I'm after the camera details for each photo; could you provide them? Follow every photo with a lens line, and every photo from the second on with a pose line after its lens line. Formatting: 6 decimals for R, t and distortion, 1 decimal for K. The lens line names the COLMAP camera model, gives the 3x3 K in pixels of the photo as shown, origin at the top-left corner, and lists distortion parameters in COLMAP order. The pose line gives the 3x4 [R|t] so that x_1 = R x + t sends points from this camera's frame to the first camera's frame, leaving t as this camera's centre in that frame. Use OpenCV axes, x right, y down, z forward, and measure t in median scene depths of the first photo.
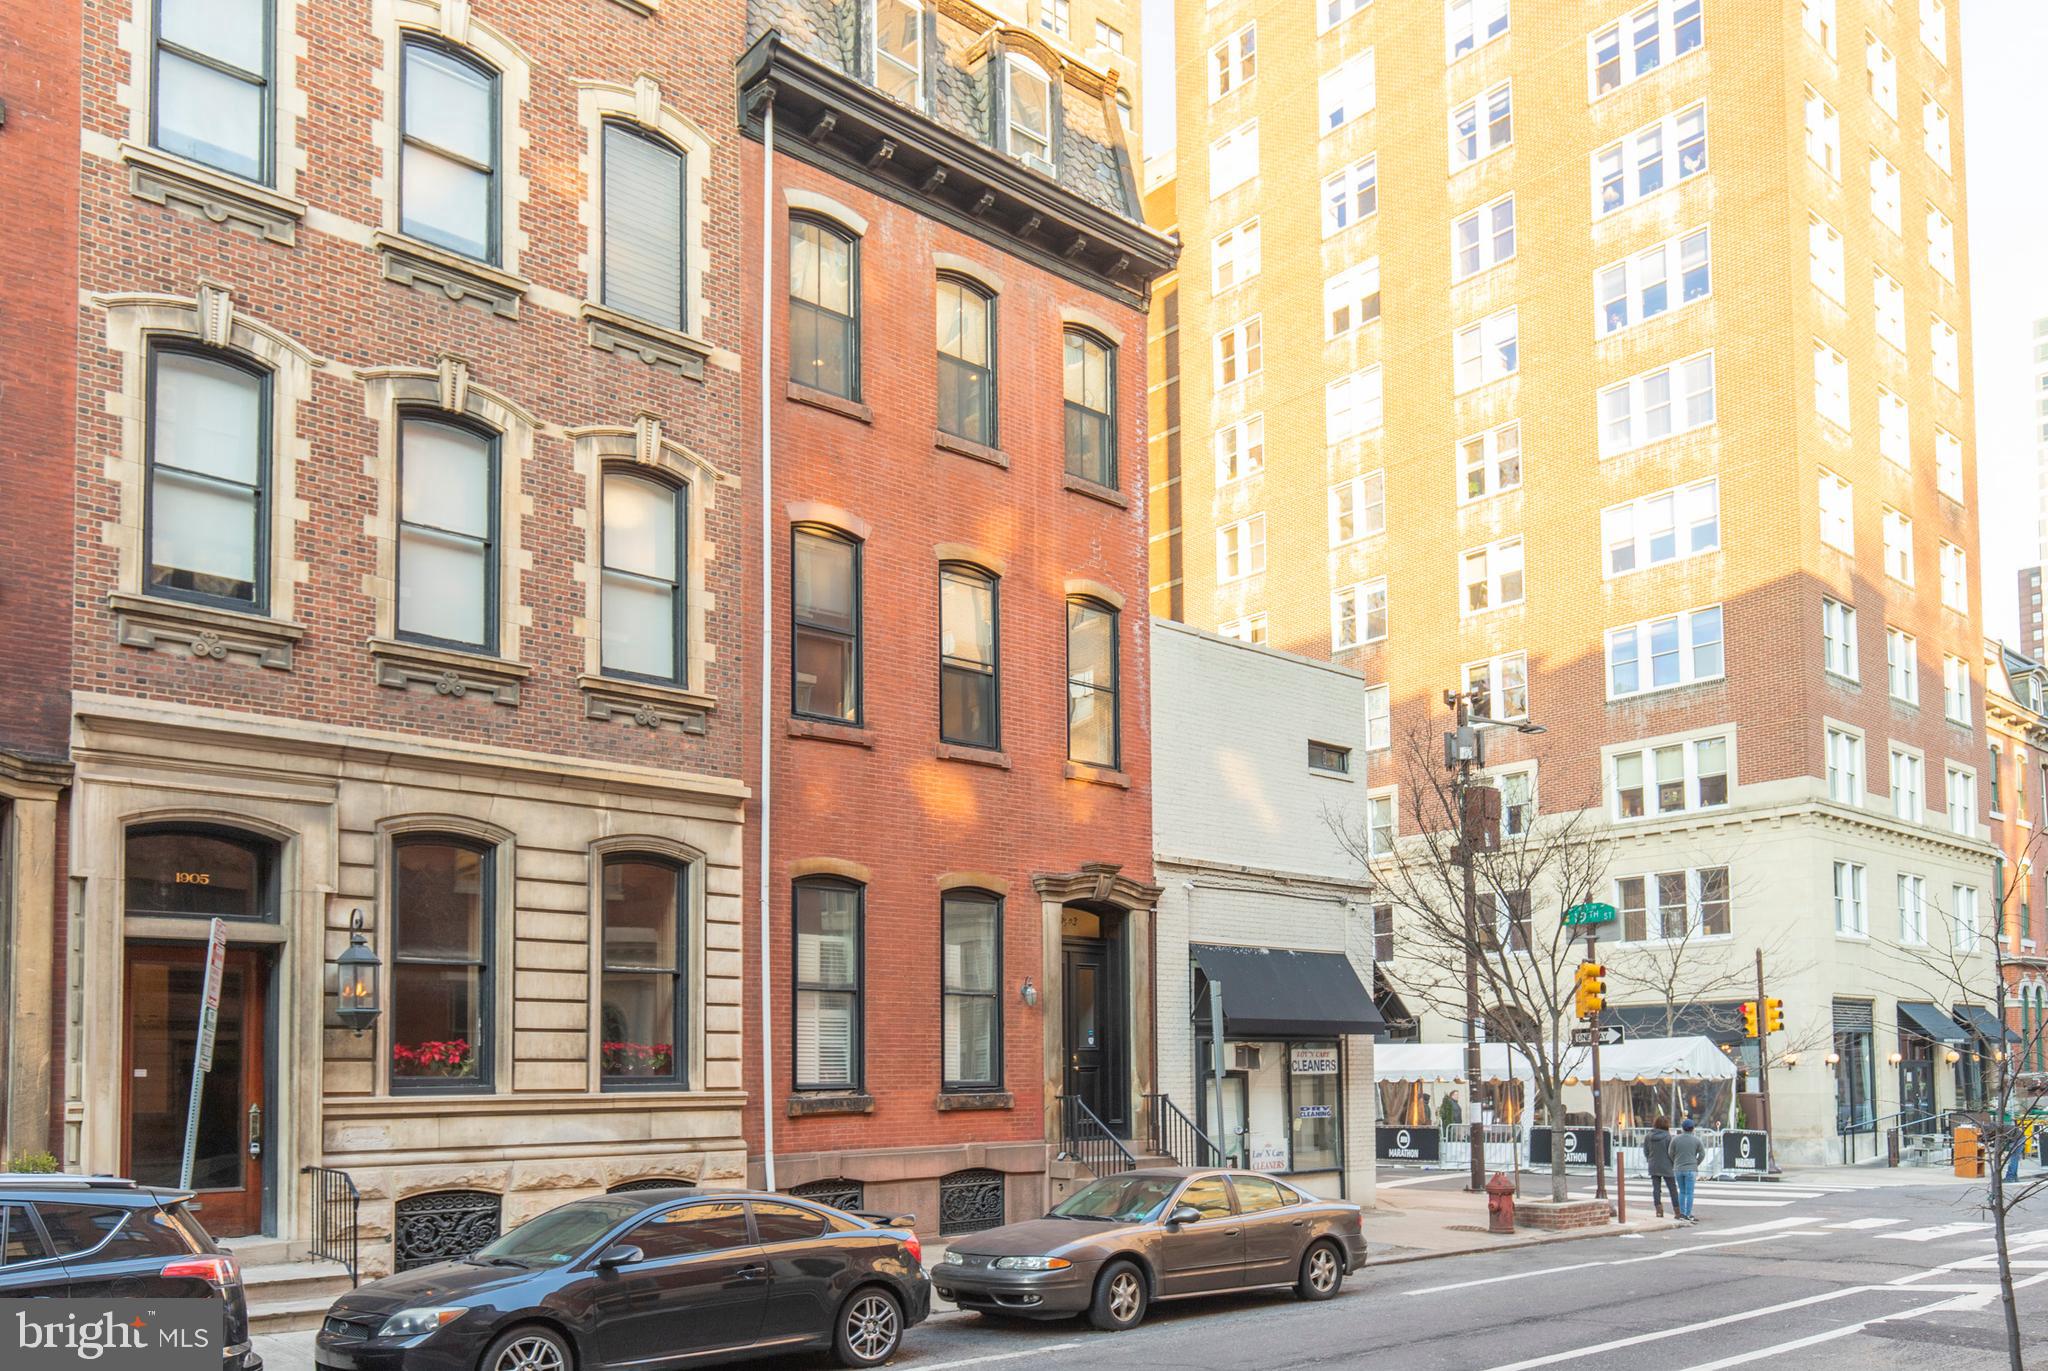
lens RADIAL K [[1509.3, 0, 1024.0], [0, 1509.3, 685.5], [0, 0, 1]] dist [-0.001423, 0.000453]
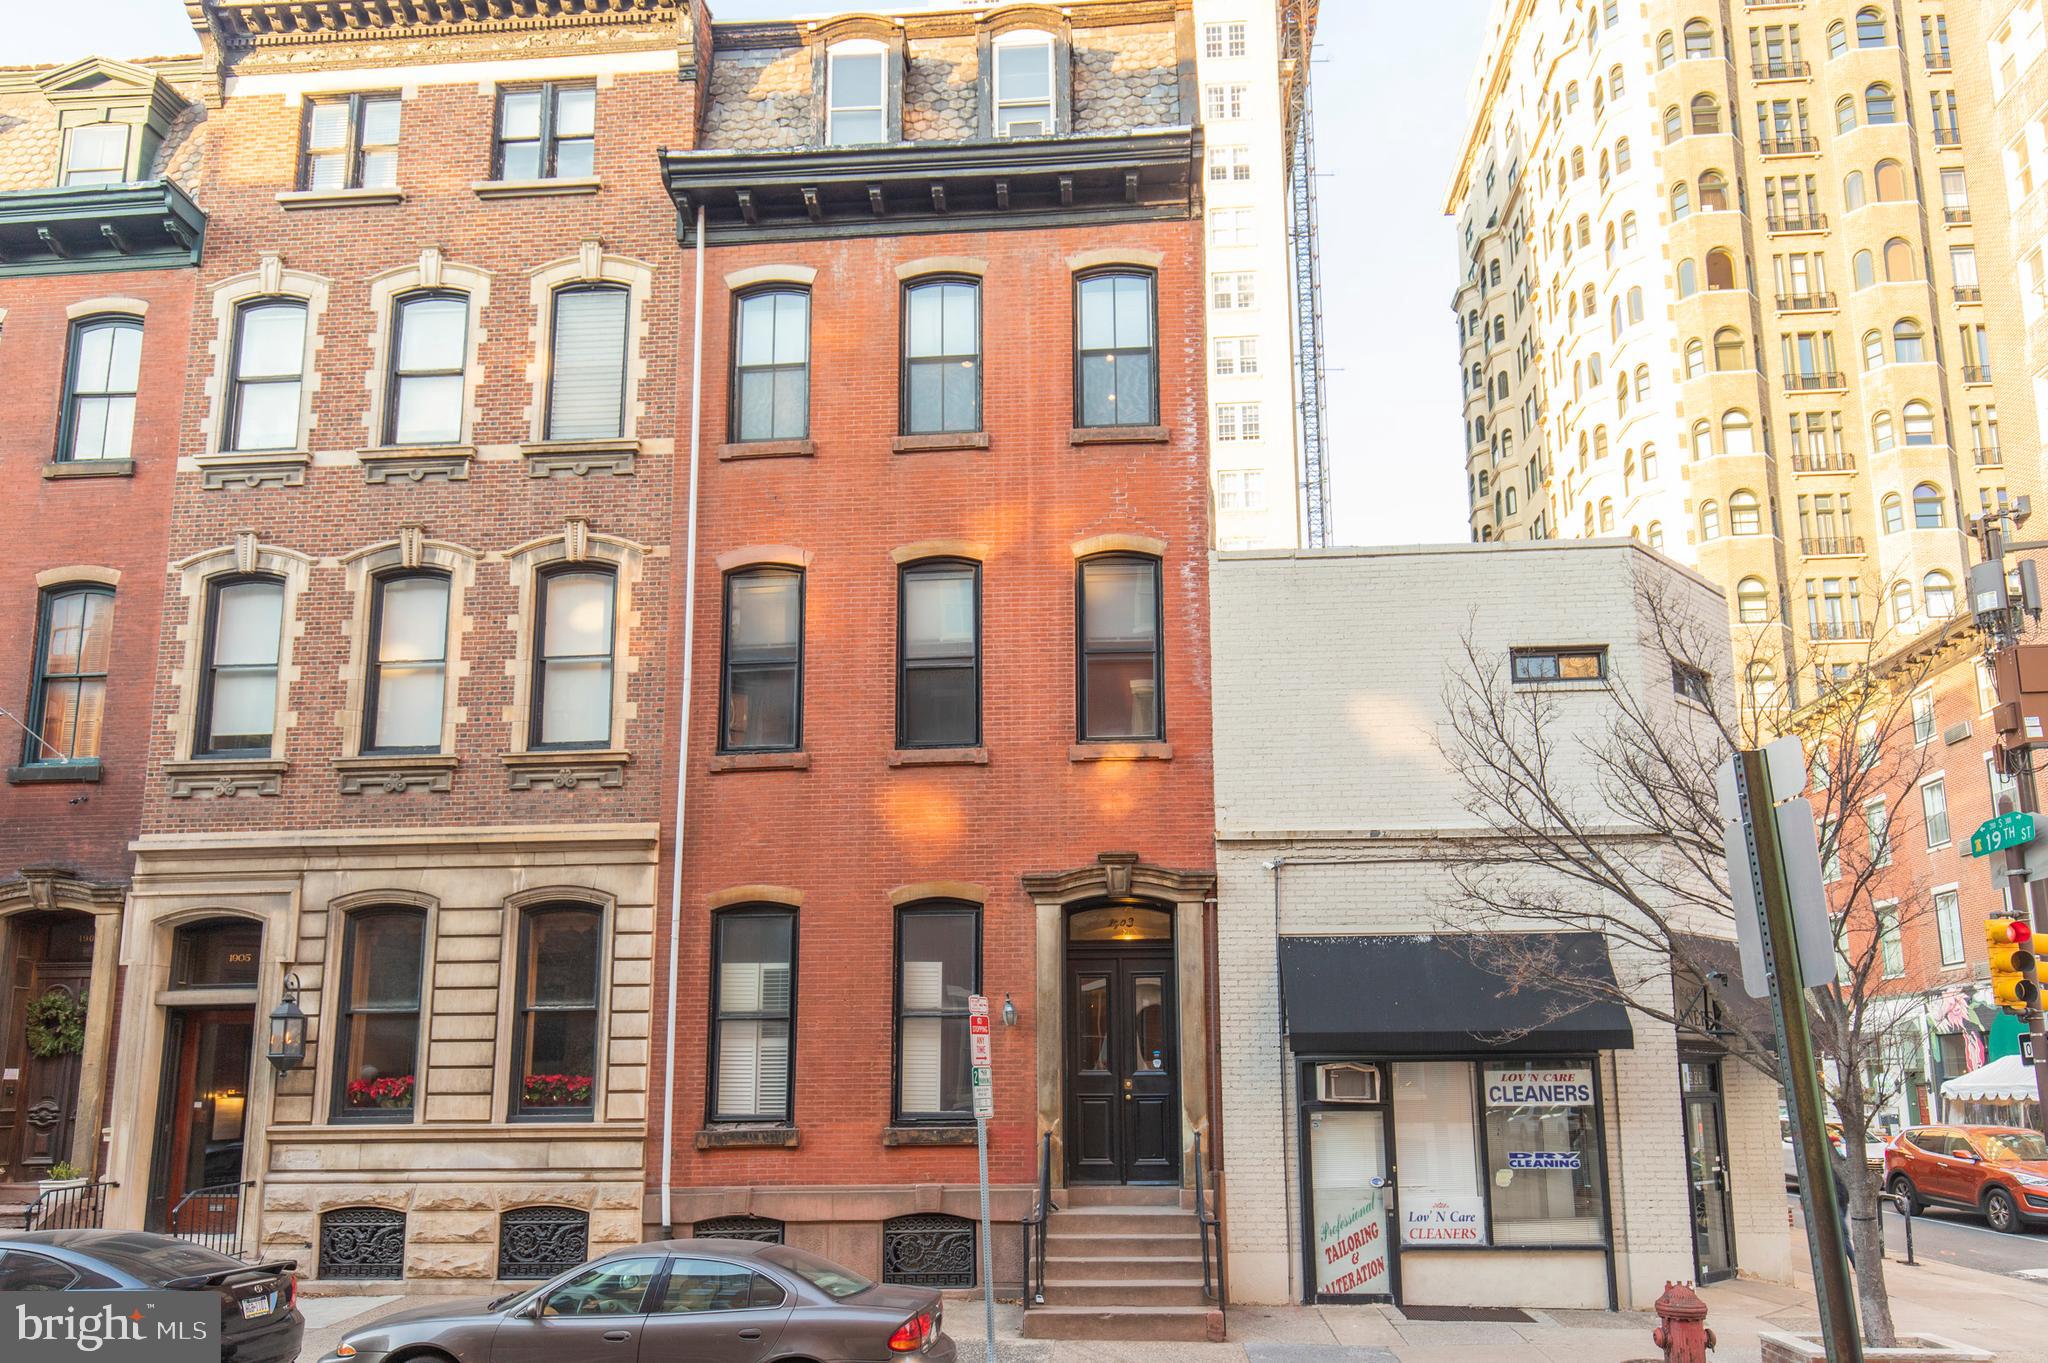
lens RADIAL K [[1270.3, 0, 1024.0], [0, 1270.3, 681.5], [0, 0, 1]] dist [0.006170, 0.000005]
pose [[0.703345, -0.216683, -0.677018, 0.638596], [0.178689, 0.975721, -0.126647, 0.128845], [0.688023, -0.031899, 0.724987, 0.548443]]
